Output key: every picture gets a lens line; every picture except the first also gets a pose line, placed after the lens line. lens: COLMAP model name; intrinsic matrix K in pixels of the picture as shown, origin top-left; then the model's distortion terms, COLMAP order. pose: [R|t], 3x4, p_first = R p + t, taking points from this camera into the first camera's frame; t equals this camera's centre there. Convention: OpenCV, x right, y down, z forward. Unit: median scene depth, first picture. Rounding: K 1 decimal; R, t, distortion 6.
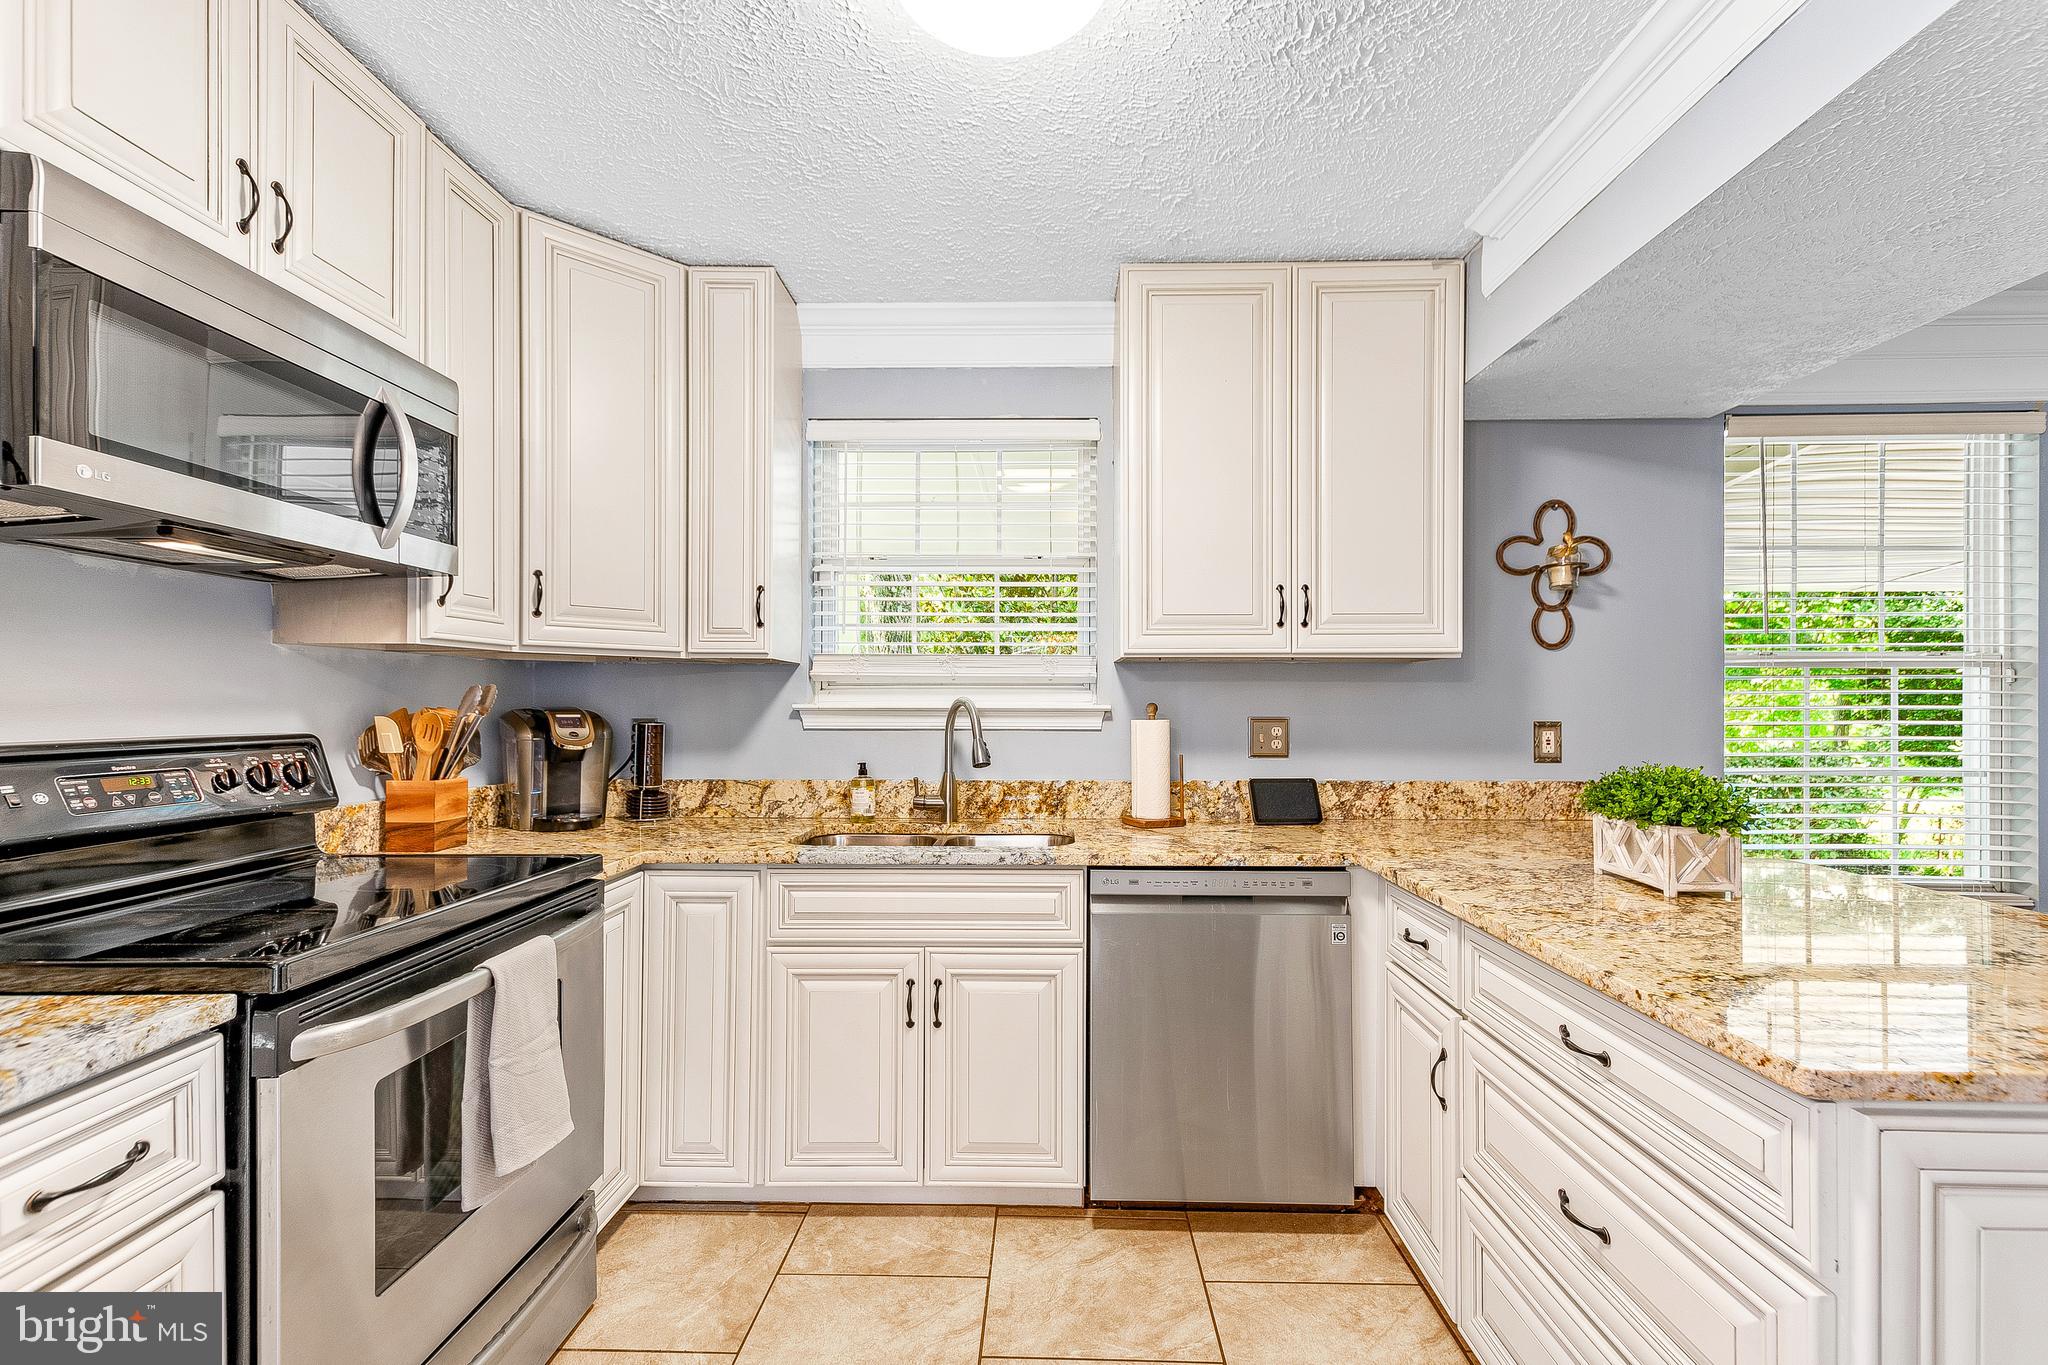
lens RADIAL K [[888.0, 0, 1030.4], [0, 888.0, 702.4], [0, 0, 1]] dist [0.020639, -0.001077]
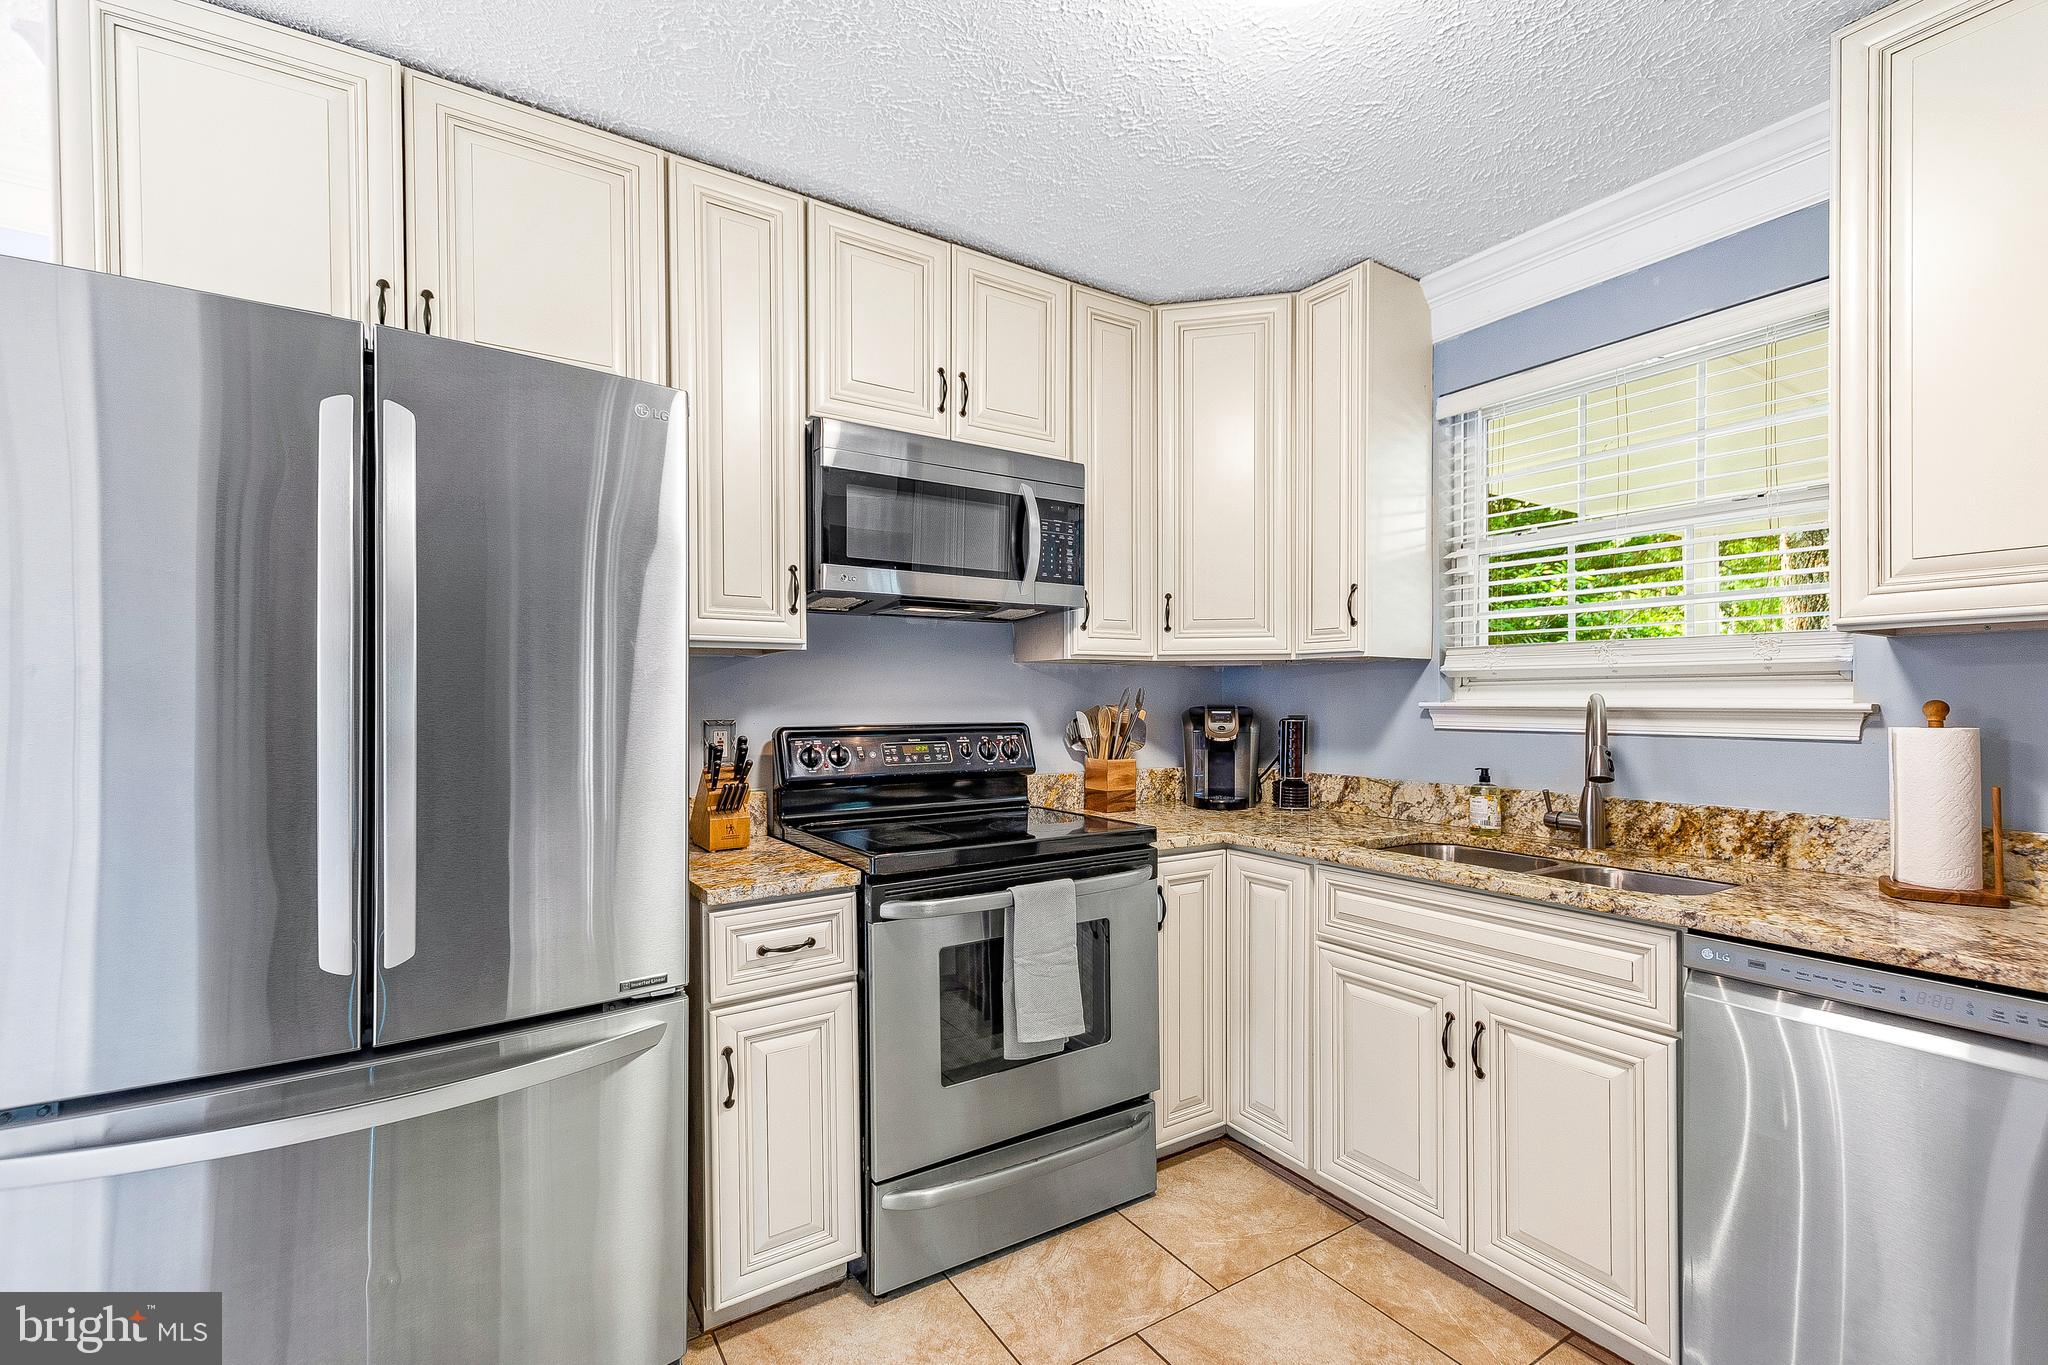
lens RADIAL K [[888.0, 0, 1030.4], [0, 888.0, 702.4], [0, 0, 1]] dist [0.020639, -0.001077]
pose [[0.571070, -0.000004, -0.820902, 0.332729], [0.003152, 0.999993, 0.002188, -0.001523], [0.820896, -0.003837, 0.571065, 0.138439]]
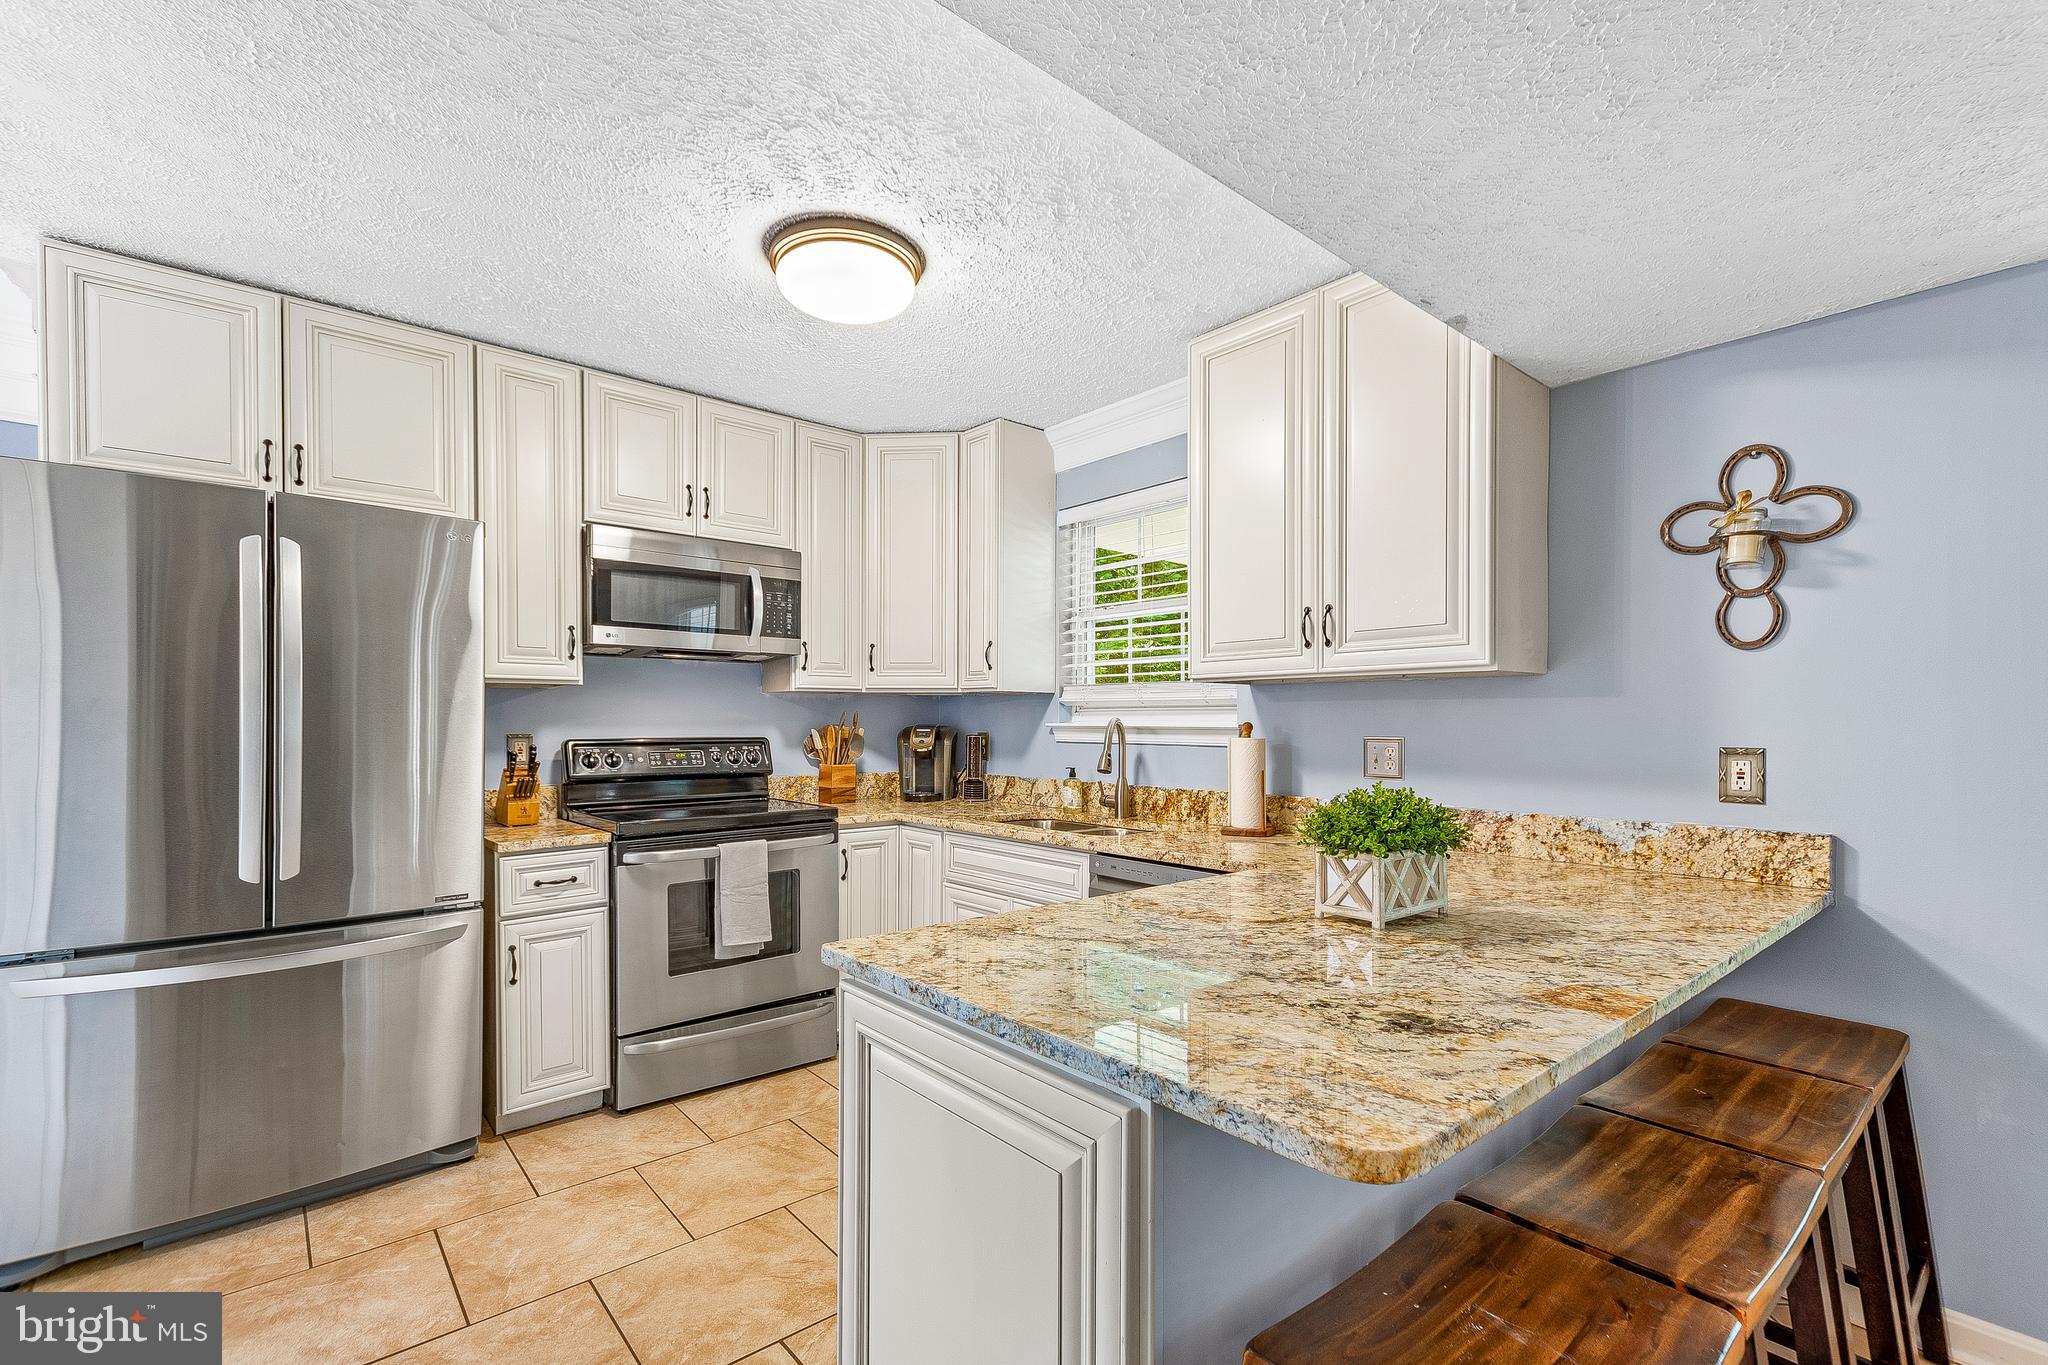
lens RADIAL K [[894.0, 0, 1020.2], [0, 894.0, 724.5], [0, 0, 1]] dist [0.021494, -0.000480]
pose [[0.668675, 0.002130, -0.743552, 0.870027], [-0.000322, 0.999997, 0.002575, 0.000691], [0.743555, -0.001483, 0.668674, 0.067217]]
